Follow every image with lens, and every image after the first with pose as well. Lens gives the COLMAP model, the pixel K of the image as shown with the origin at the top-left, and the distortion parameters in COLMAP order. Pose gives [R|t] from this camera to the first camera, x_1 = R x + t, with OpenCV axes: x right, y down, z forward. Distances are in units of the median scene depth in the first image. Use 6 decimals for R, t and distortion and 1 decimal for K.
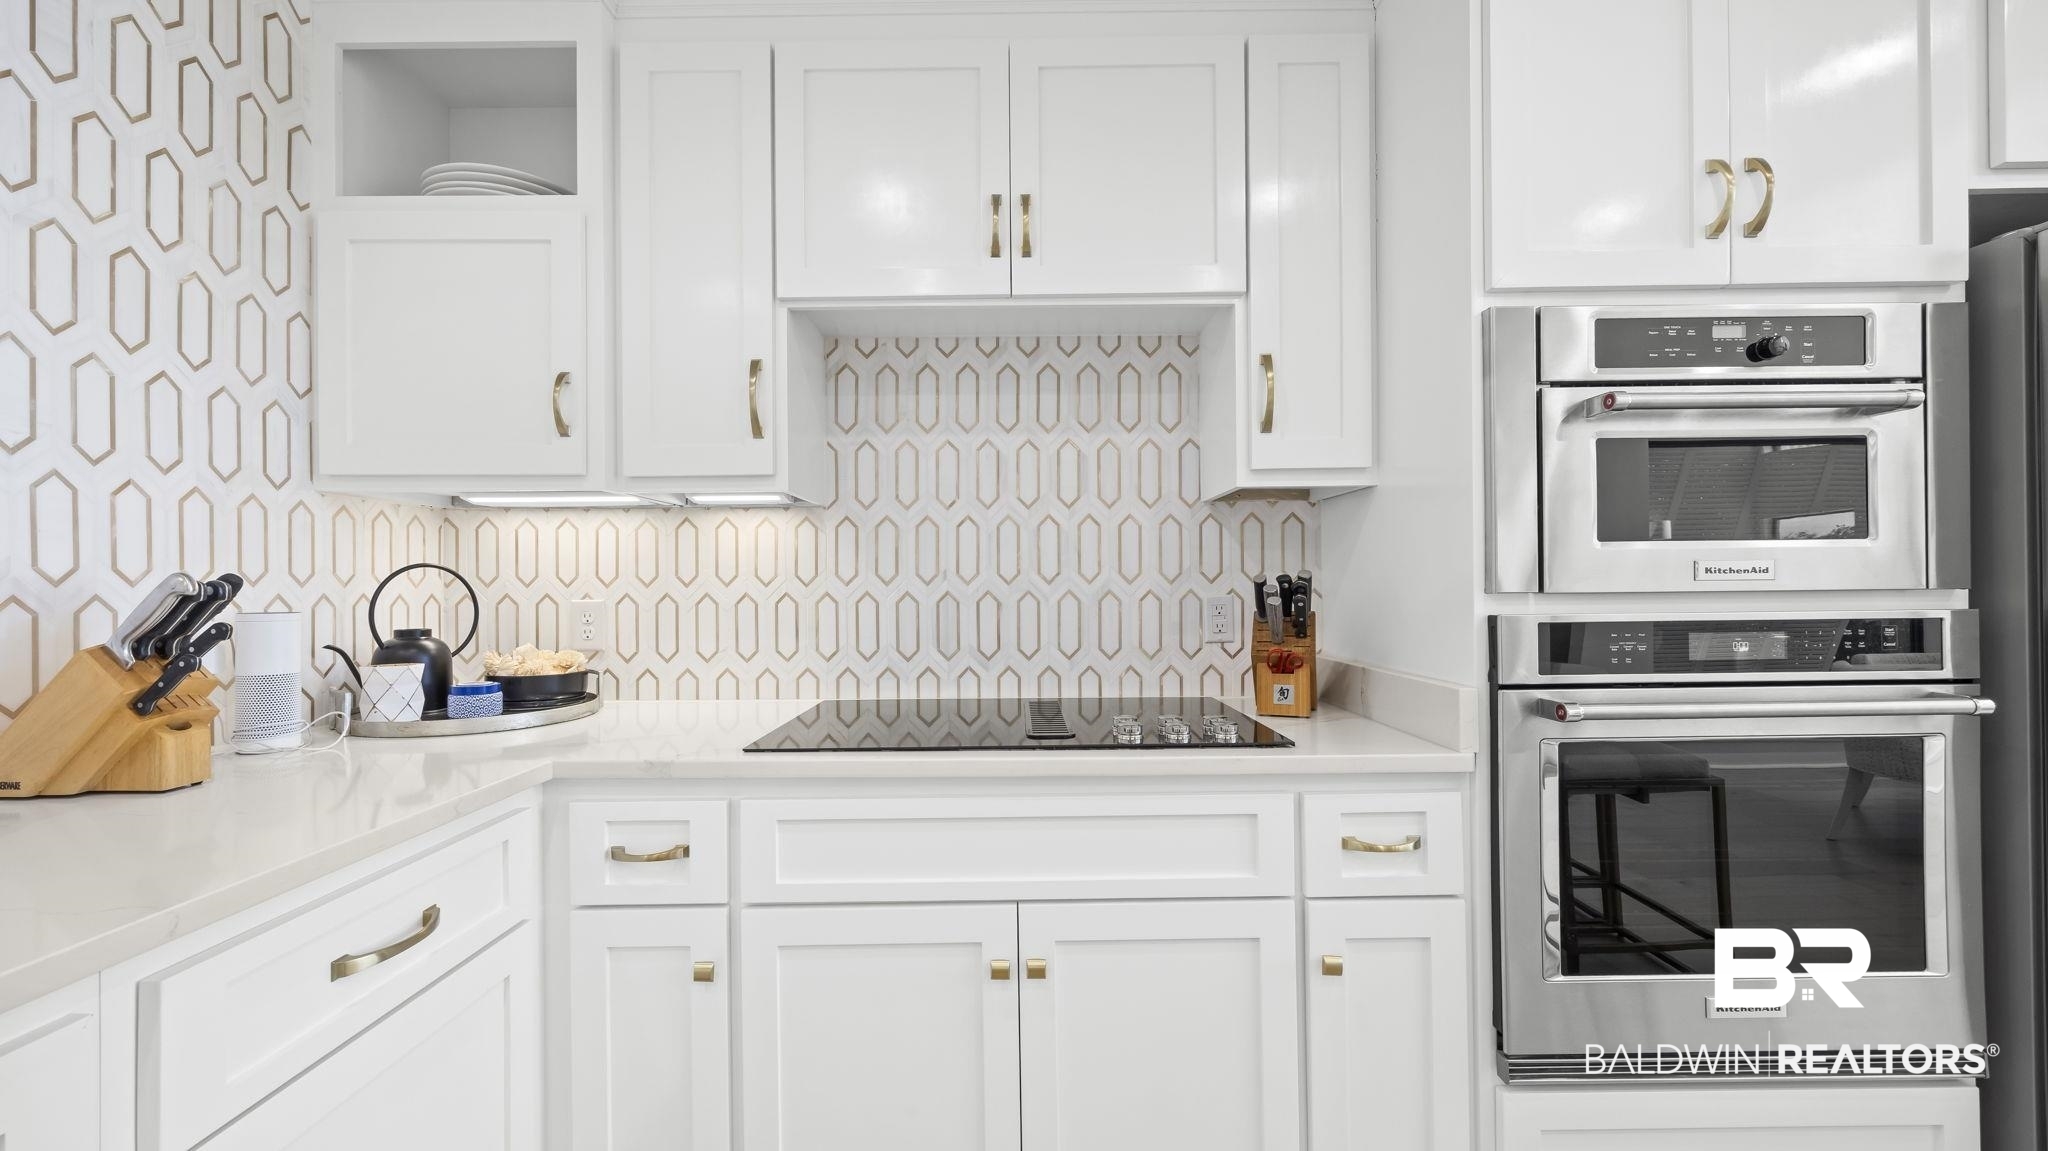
lens RADIAL K [[795.0, 0, 1008.1], [0, 795.0, 581.5], [0, 0, 1]] dist [0.007707, 0.000140]
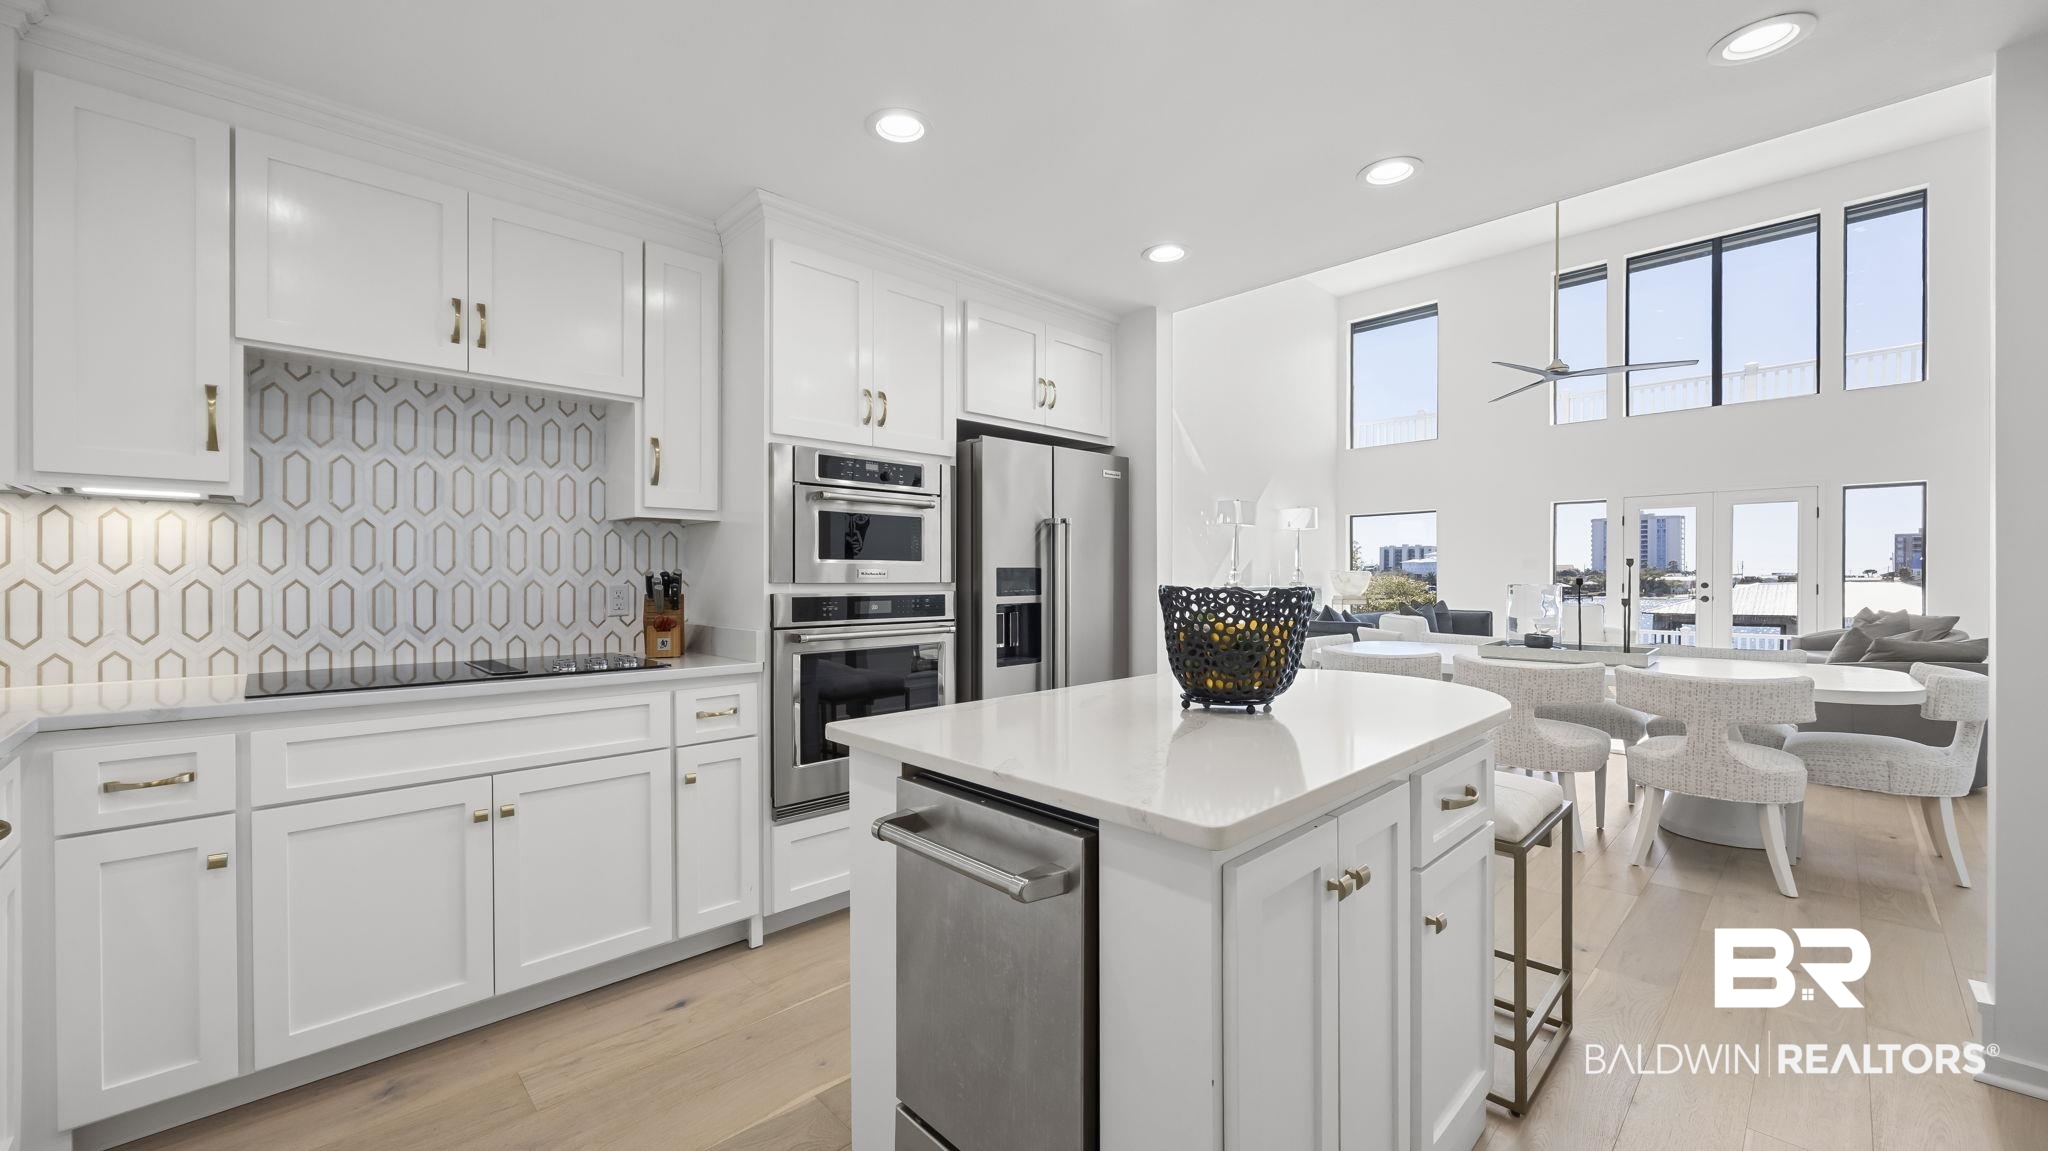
lens RADIAL K [[795.0, 0, 1021.6], [0, 795.0, 582.5], [0, 0, 1]] dist [0.007707, 0.000140]
pose [[0.717939, 0.006792, 0.696073, -0.284414], [-0.013810, 0.999895, 0.004488, -0.003957], [-0.695969, -0.012835, 0.717957, -0.734475]]
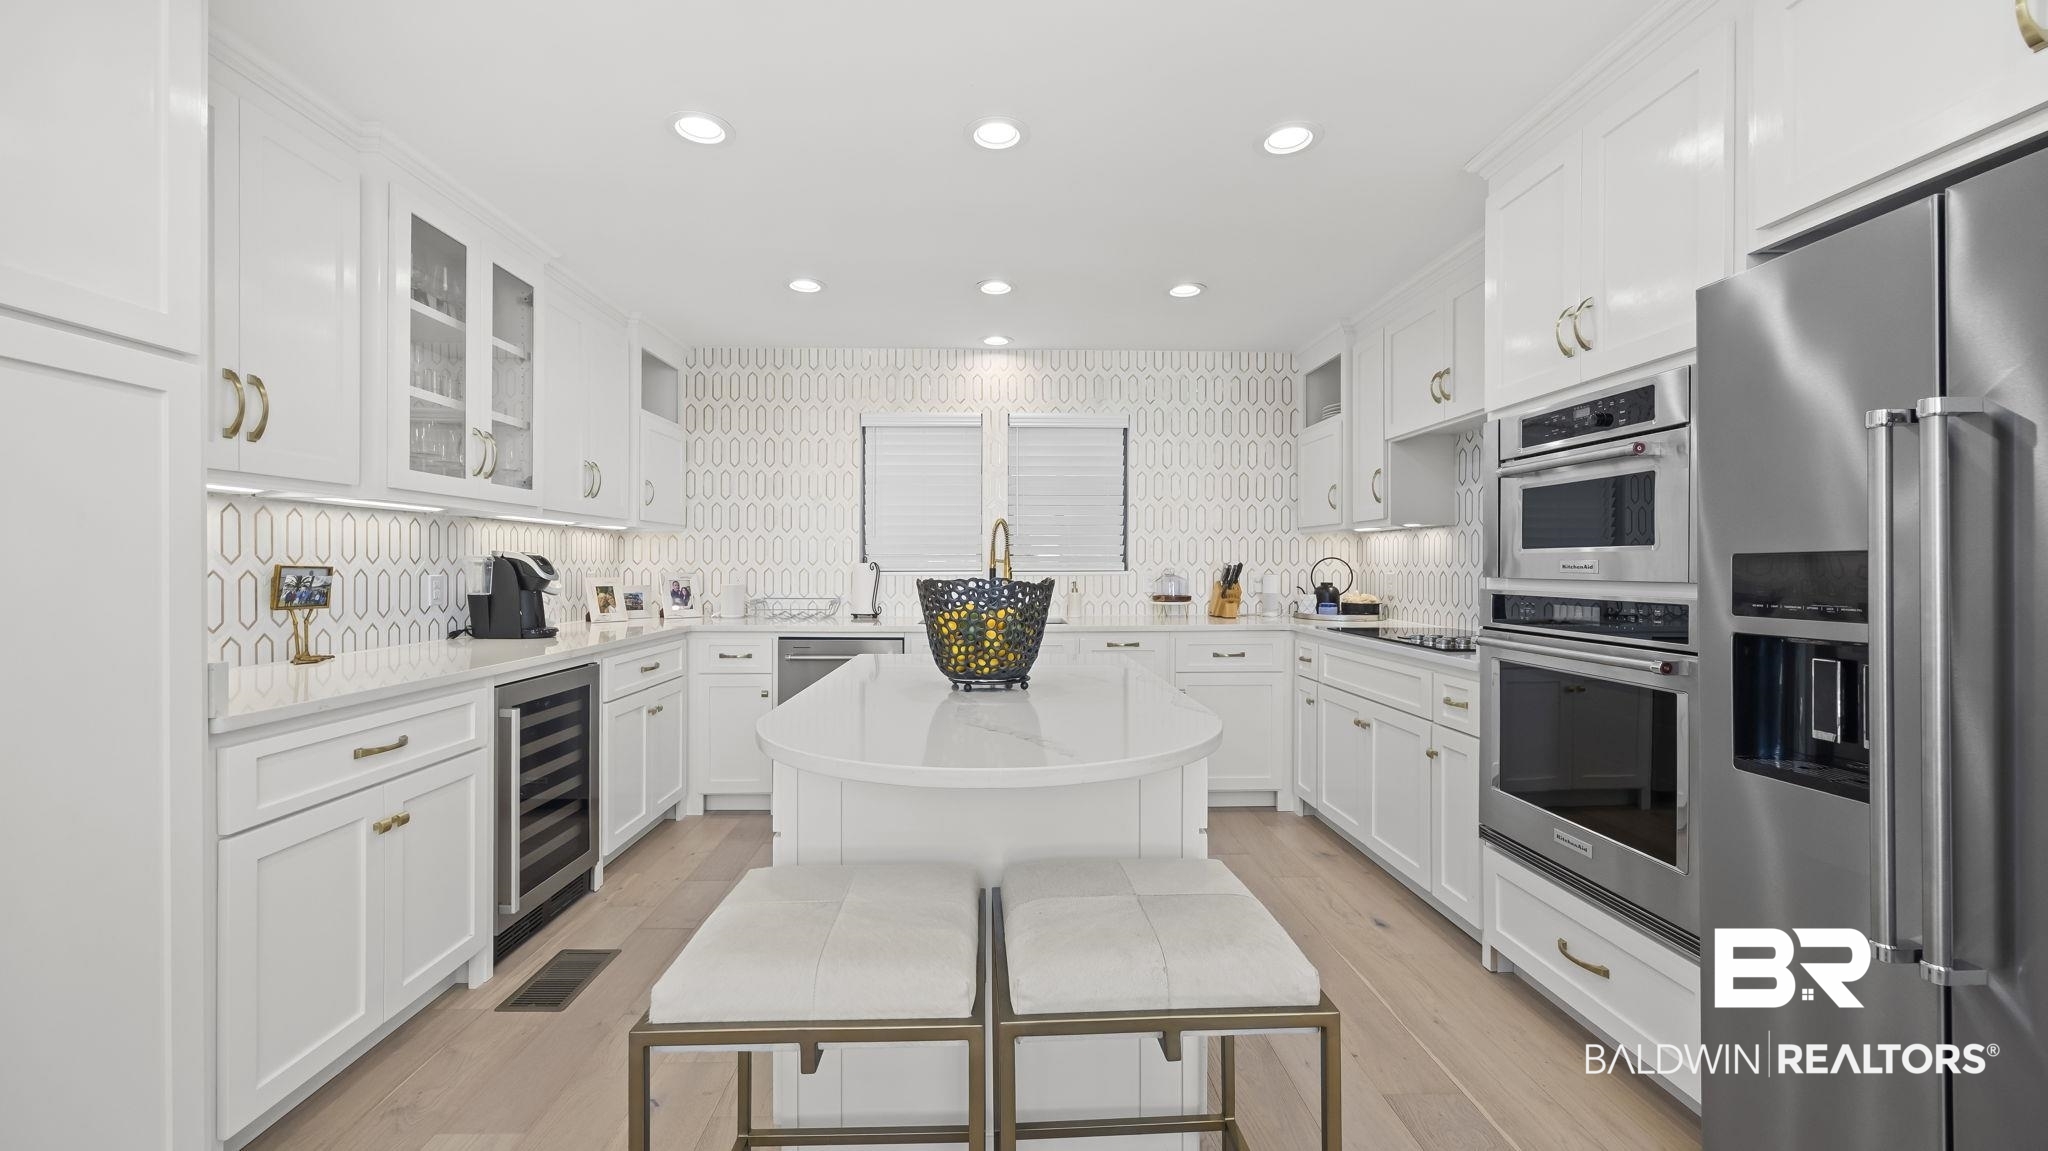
lens RADIAL K [[795.0, 0, 1010.4], [0, 795.0, 571.1], [0, 0, 1]] dist [0.007707, 0.000140]
pose [[0.027738, 0.017859, -0.999456, 1.997151], [0.006018, 0.999819, 0.018033, -0.032714], [0.999597, -0.006515, 0.027625, -0.126165]]
